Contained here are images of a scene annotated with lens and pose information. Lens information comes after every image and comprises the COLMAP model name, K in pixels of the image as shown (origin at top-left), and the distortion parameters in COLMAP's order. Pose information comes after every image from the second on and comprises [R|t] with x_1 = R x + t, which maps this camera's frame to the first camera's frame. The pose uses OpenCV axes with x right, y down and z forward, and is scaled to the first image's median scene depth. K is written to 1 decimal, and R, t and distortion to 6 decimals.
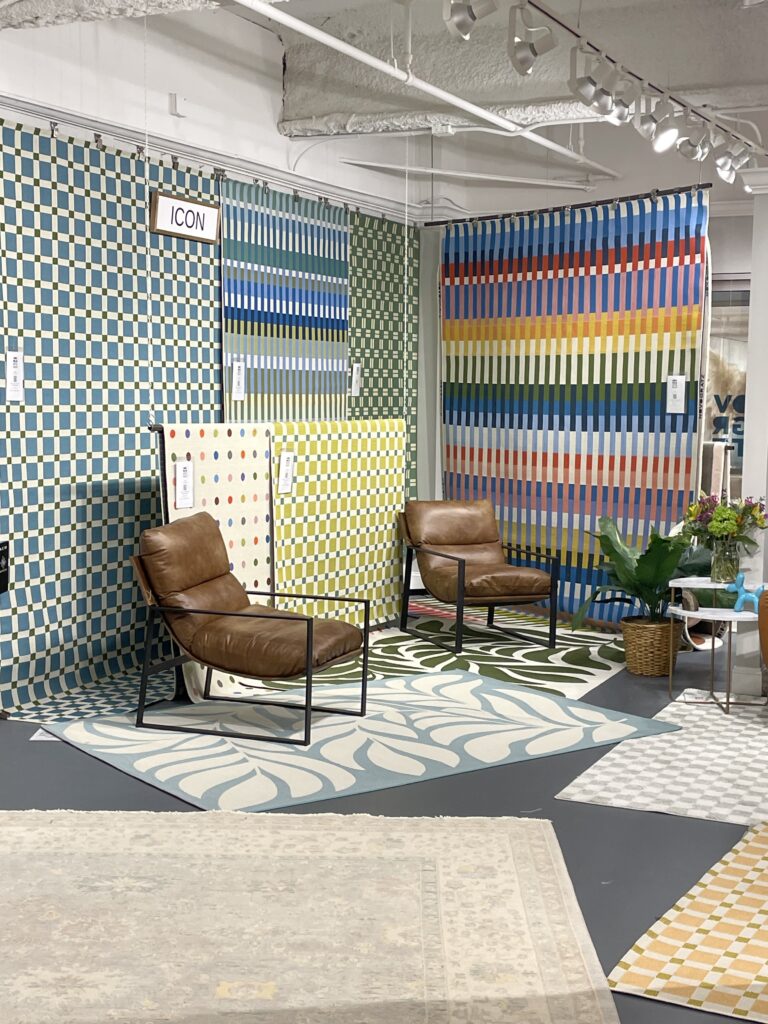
lens RADIAL K [[1435.9, 0, 384.0], [0, 1435.9, 512.0], [0, 0, 1]] dist [0.021883, -0.431978]
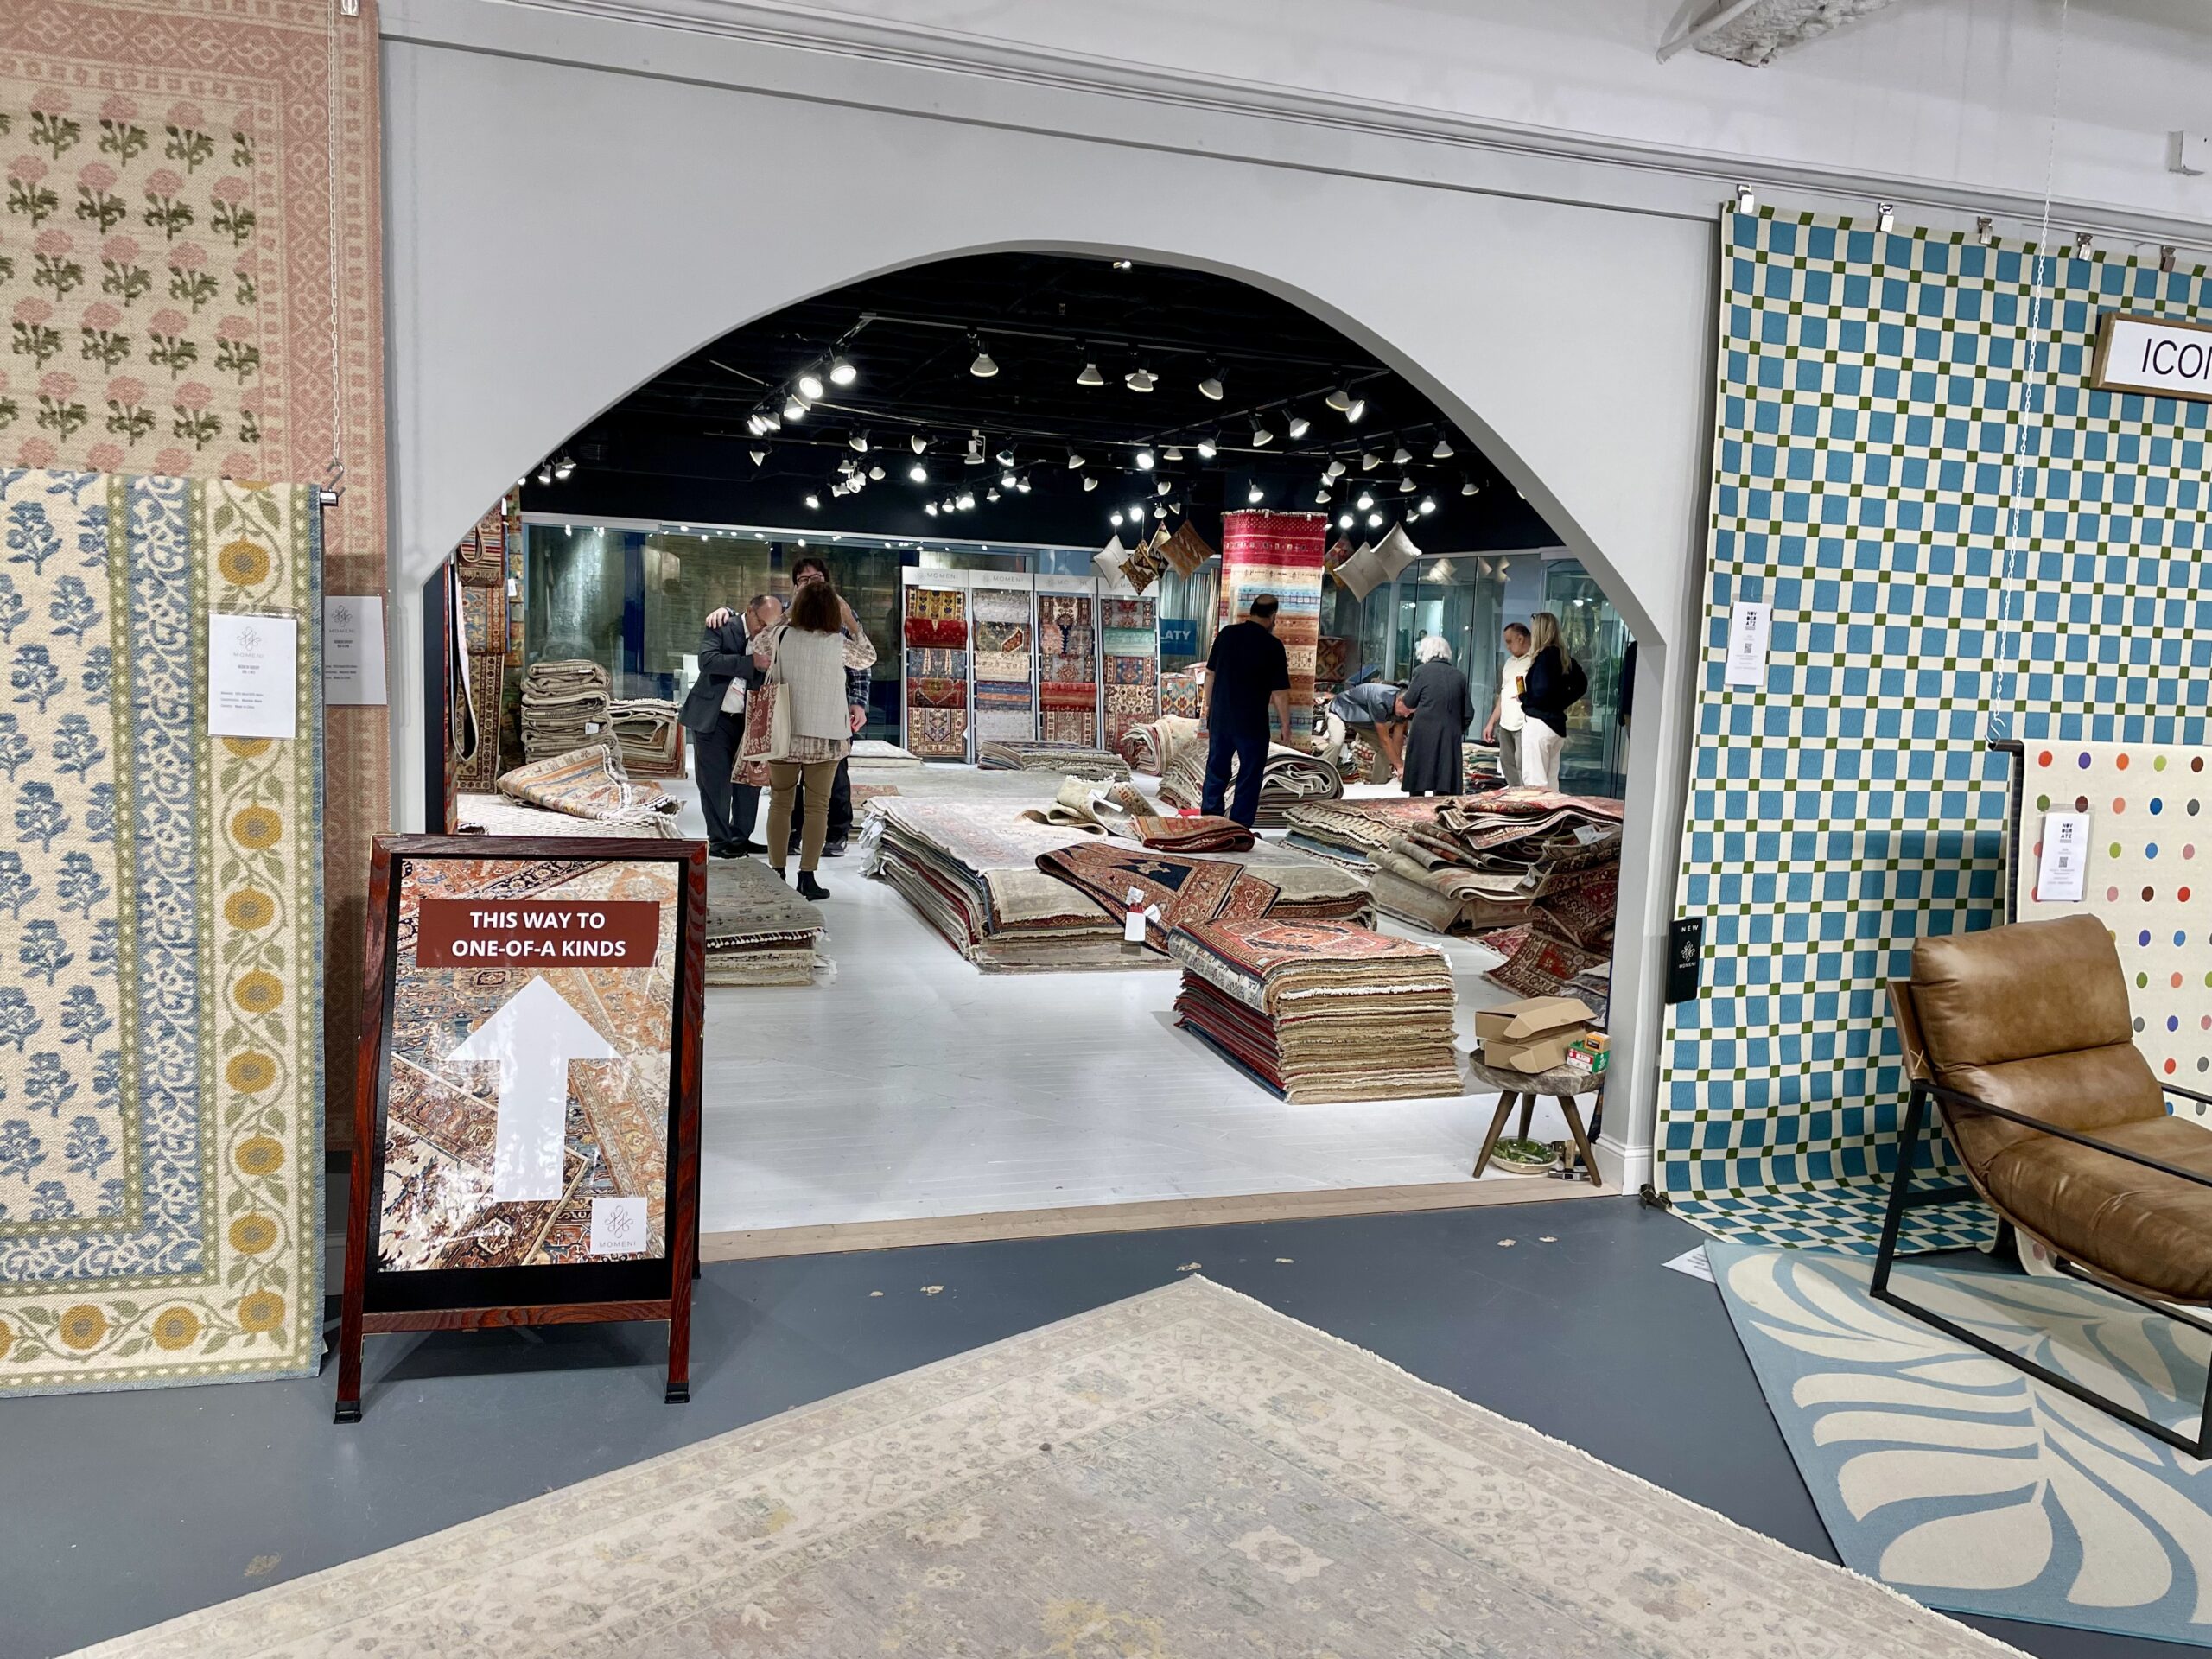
lens RADIAL K [[1635.2, 0, 1104.0], [0, 1635.2, 791.0], [0, 0, 1]] dist [0.066696, -0.091234]
pose [[0.671523, 0.088114, -0.735726, 0.070886], [-0.092334, 0.995116, 0.034903, -0.032431], [0.735208, 0.044495, 0.676379, 0.336643]]
